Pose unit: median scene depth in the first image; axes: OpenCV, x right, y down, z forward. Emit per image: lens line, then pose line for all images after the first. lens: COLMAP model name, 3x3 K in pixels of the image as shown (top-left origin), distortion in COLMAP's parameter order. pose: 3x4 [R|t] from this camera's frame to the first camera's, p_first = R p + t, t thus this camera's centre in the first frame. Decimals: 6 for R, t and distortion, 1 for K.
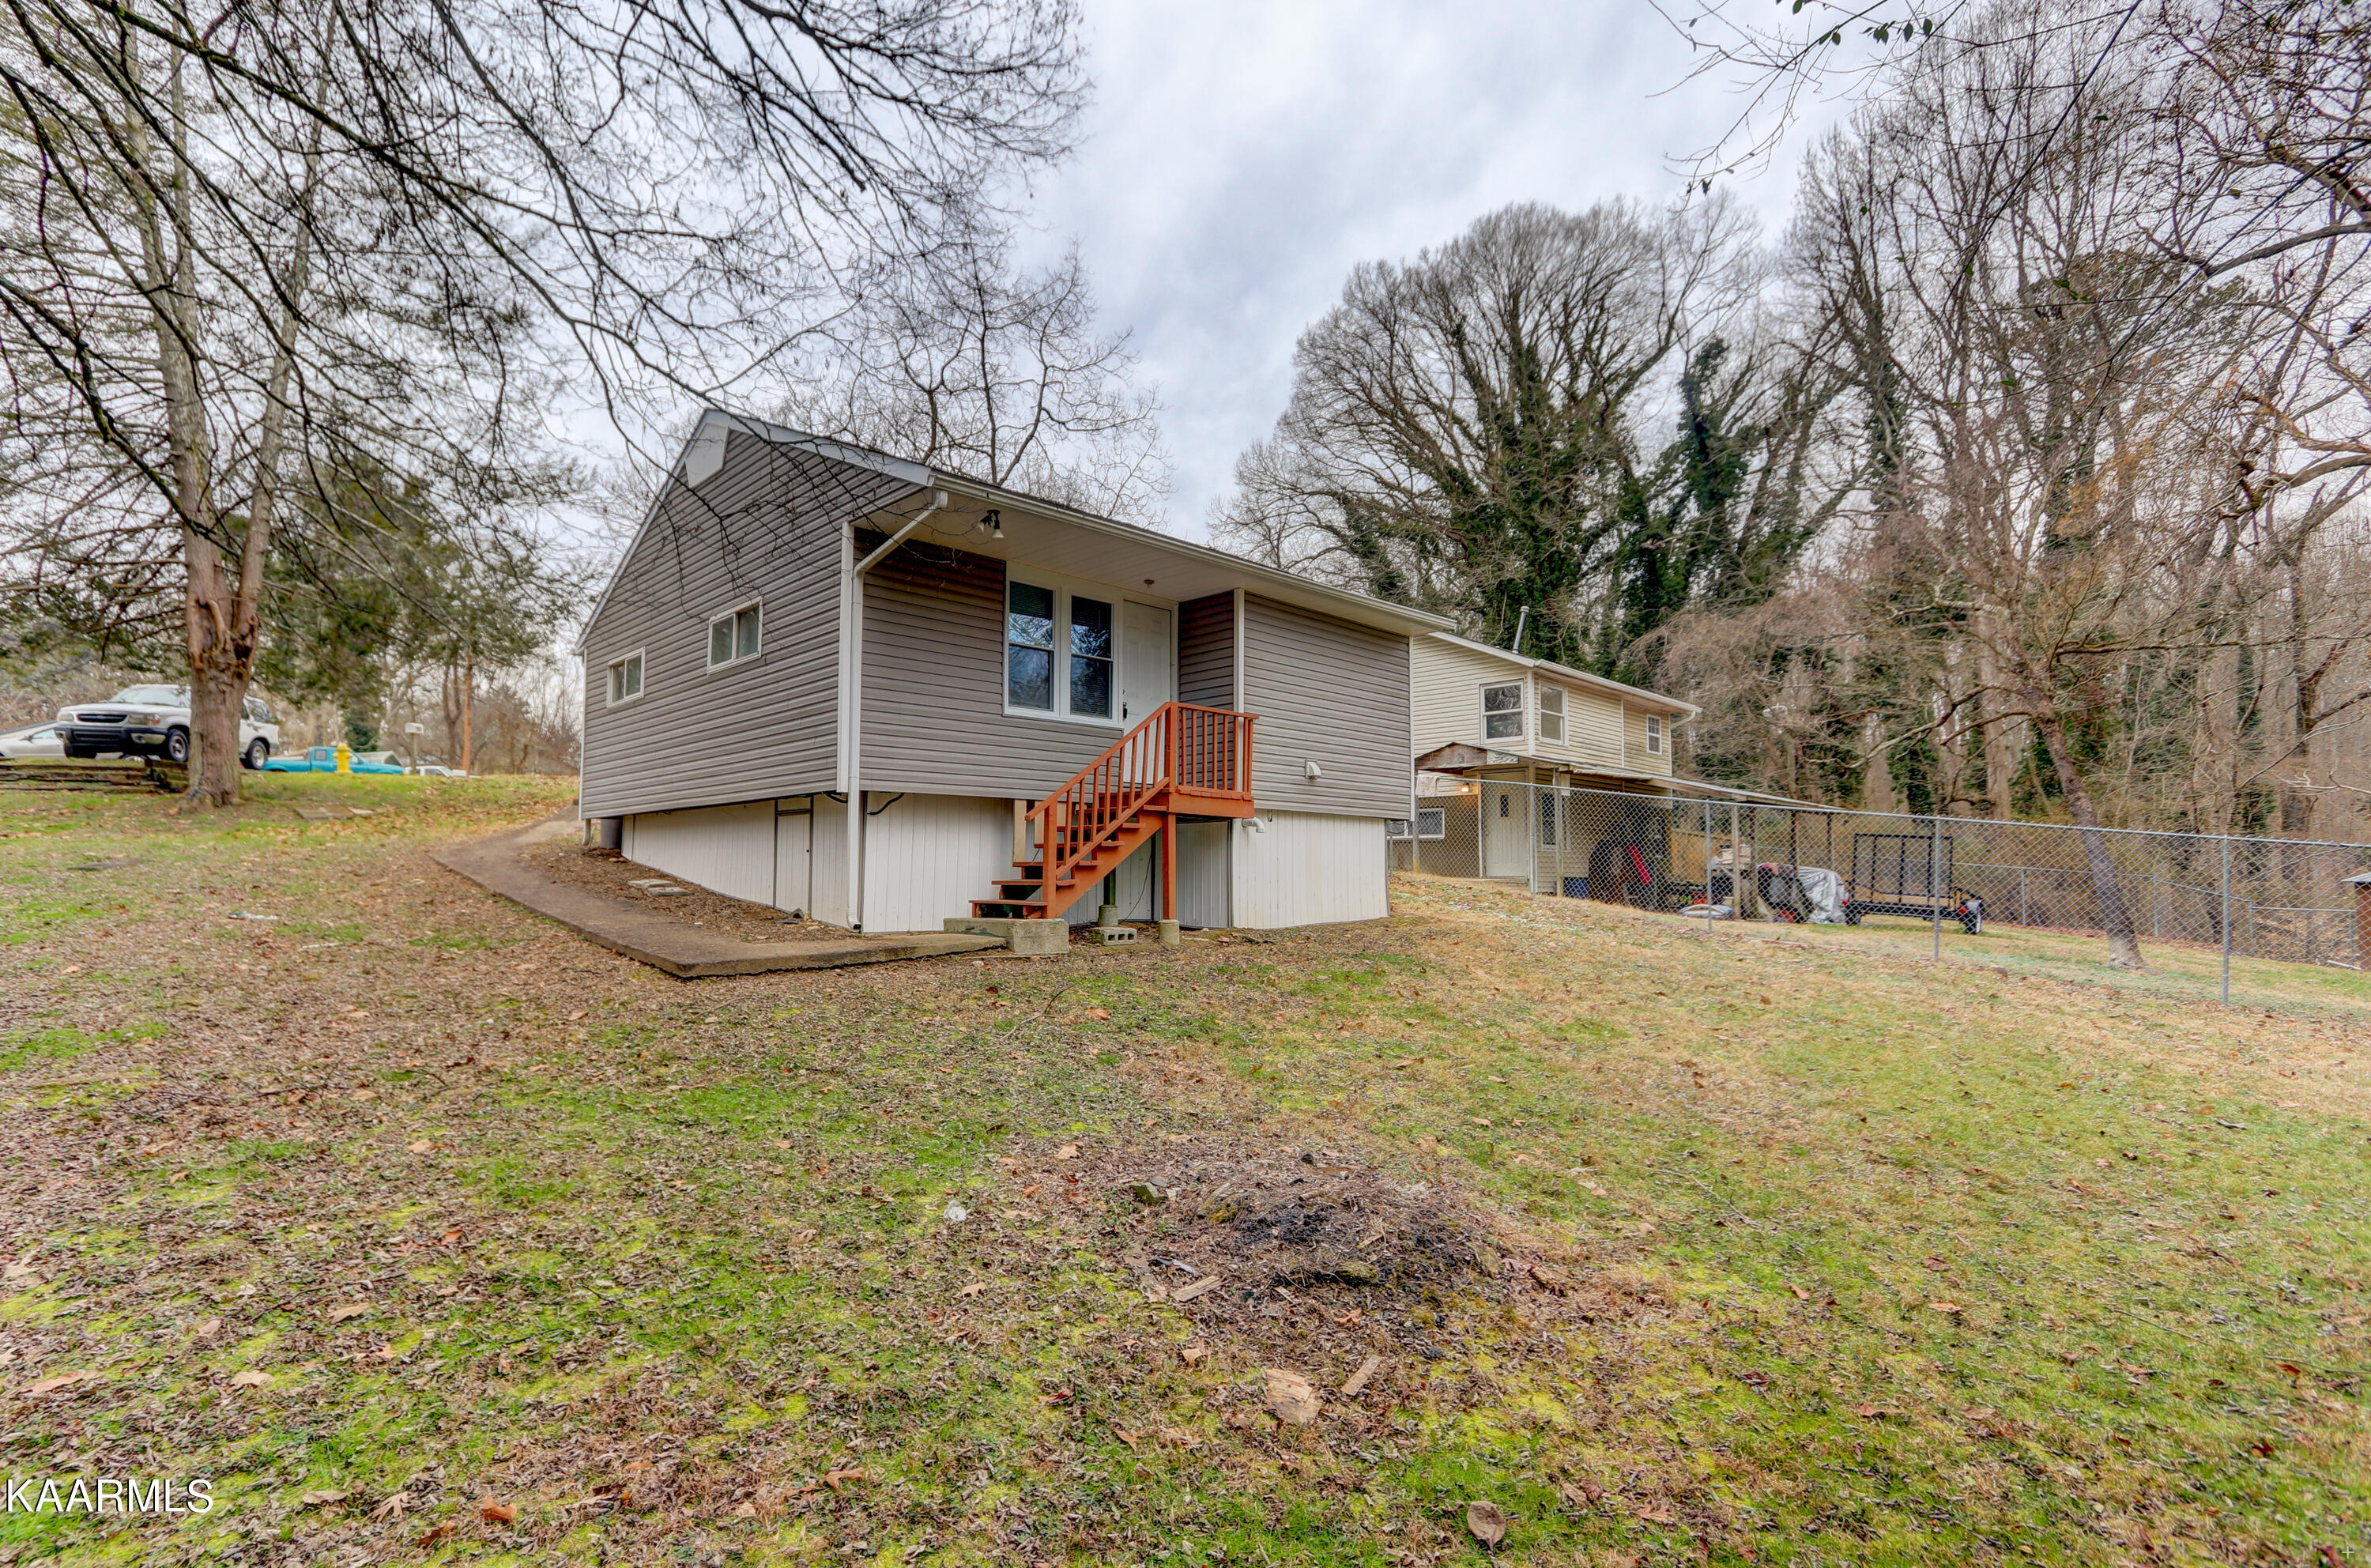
lens RADIAL K [[1076.7, 0, 1185.5], [0, 1076.7, 784.0], [0, 0, 1]] dist [-0.001253, -0.000044]
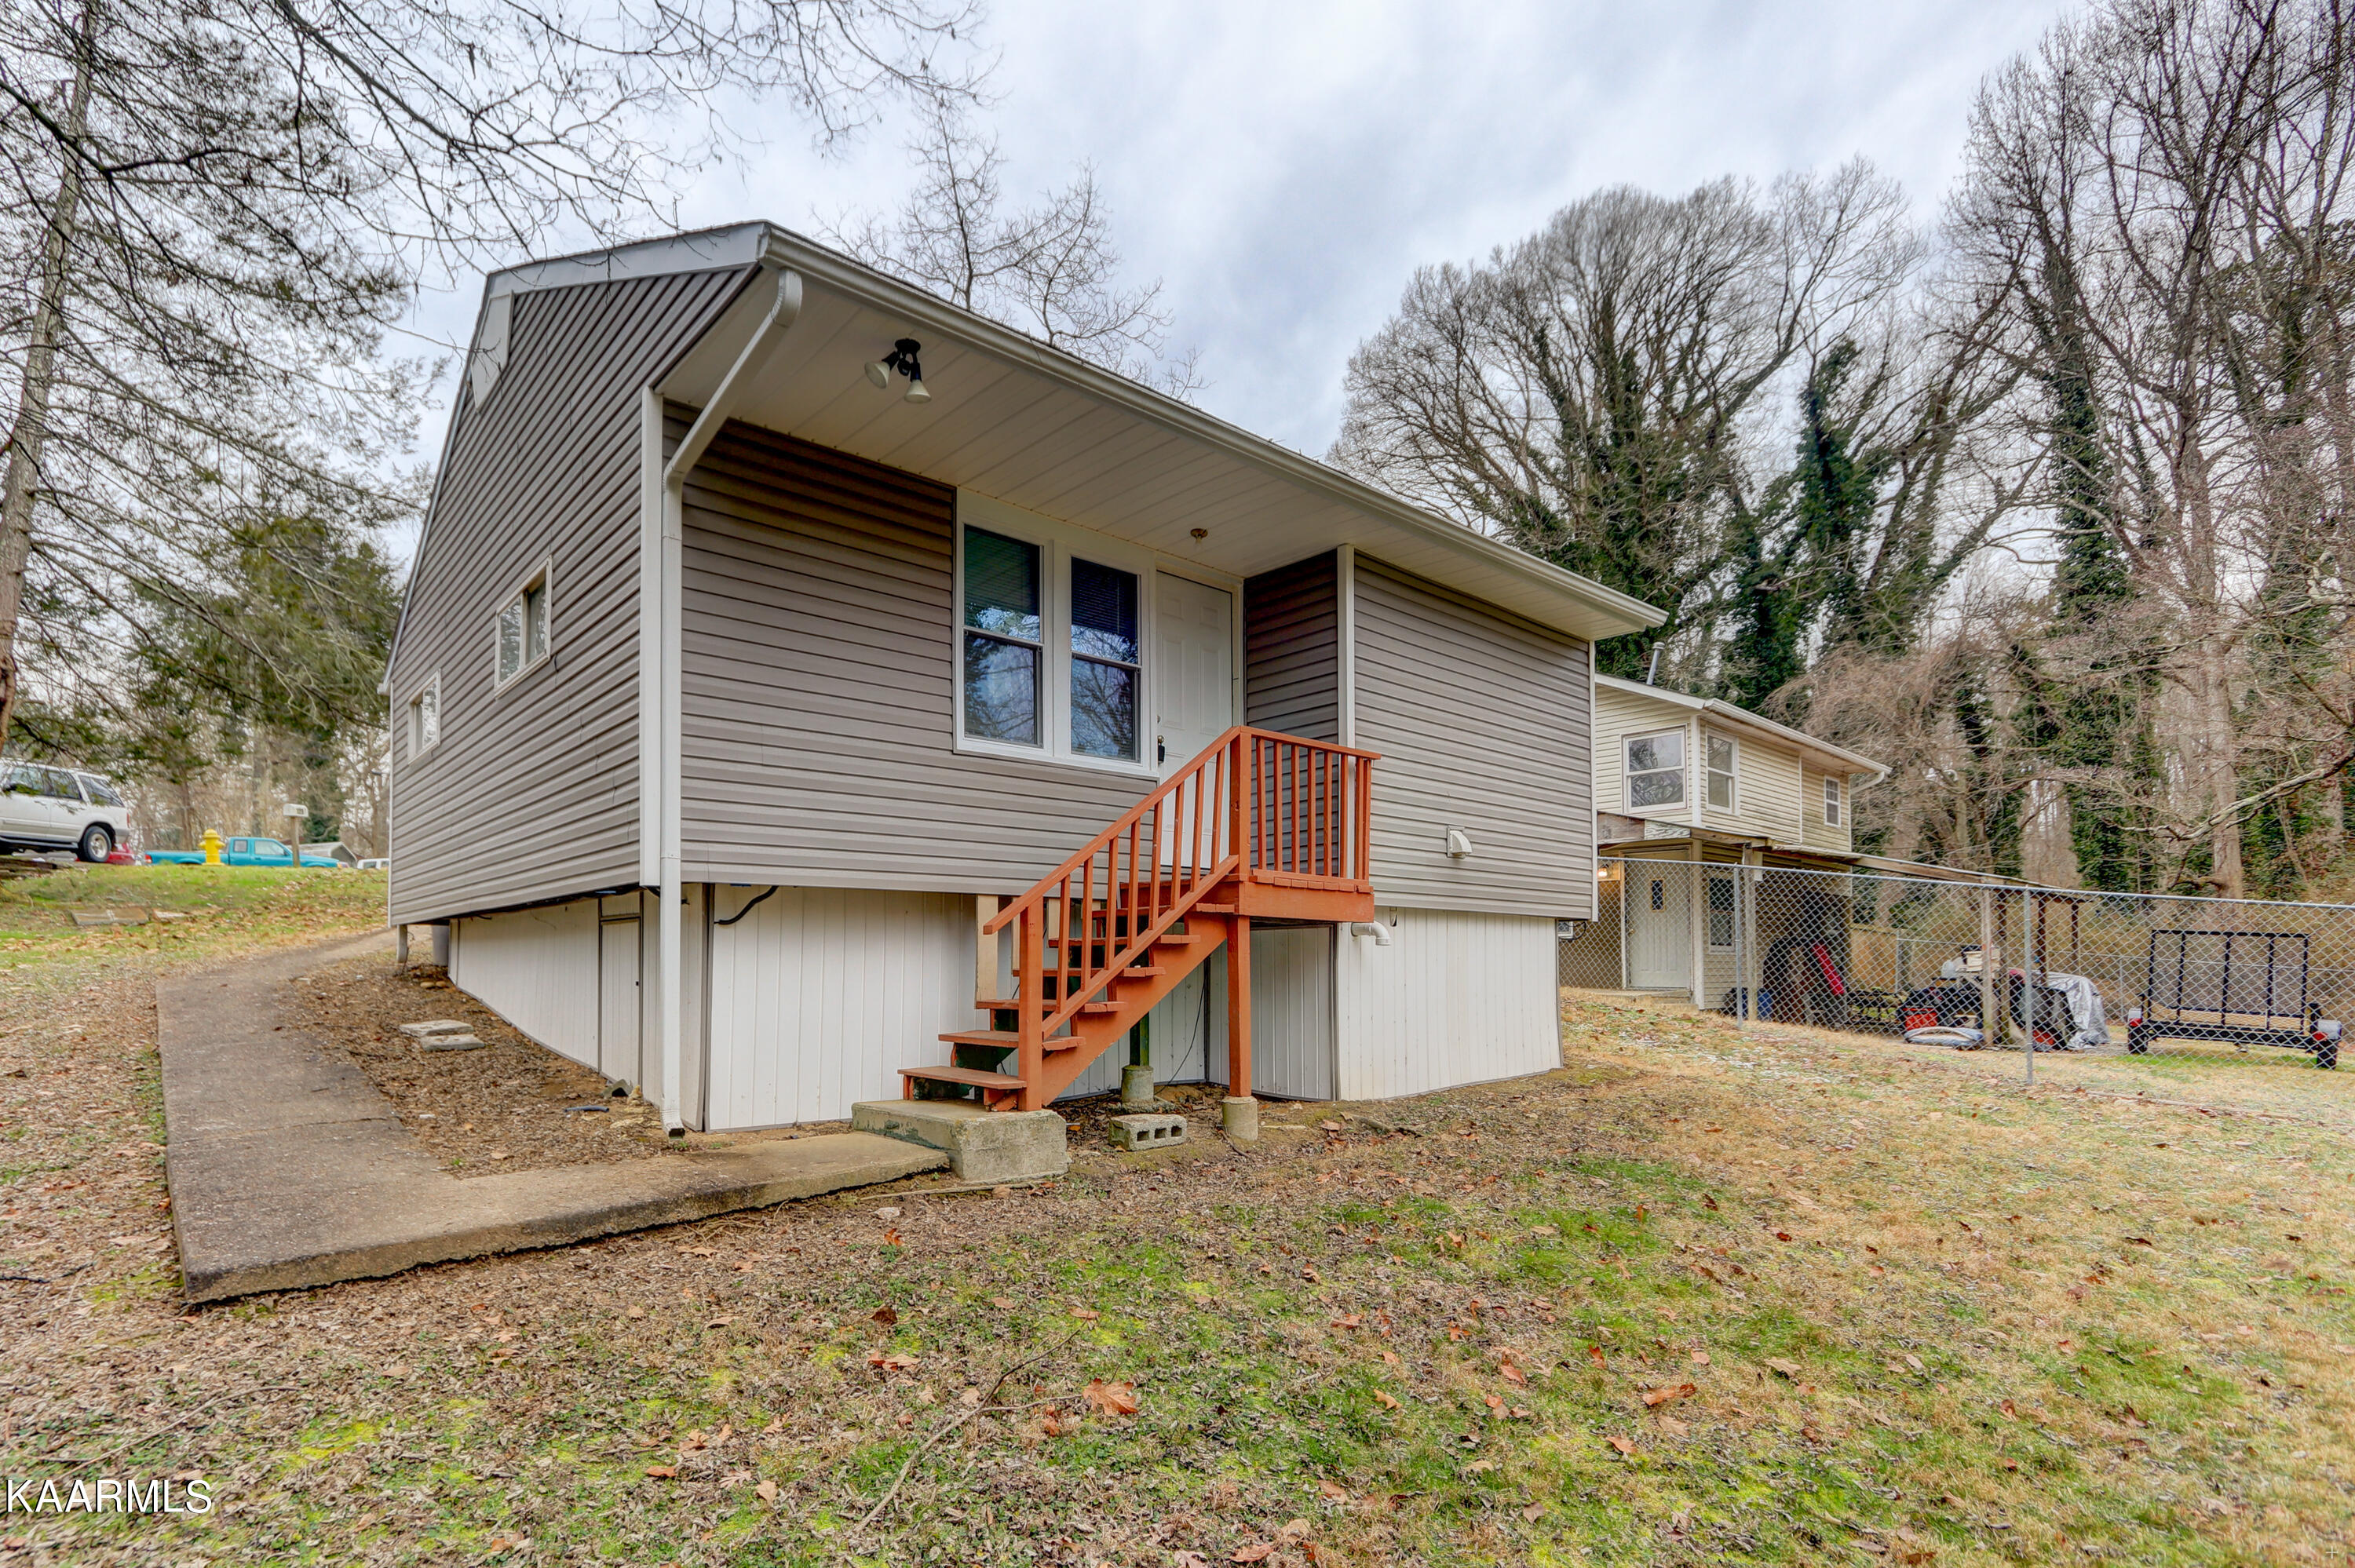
lens RADIAL K [[1128.7, 0, 1176.1], [0, 1128.7, 945.6], [0, 0, 1]] dist [0.000914, 0.000019]
pose [[0.999228, -0.006098, -0.038818, -0.020425], [0.008614, 0.997849, 0.064990, 0.002060], [0.038338, -0.065275, 0.997131, 0.306872]]
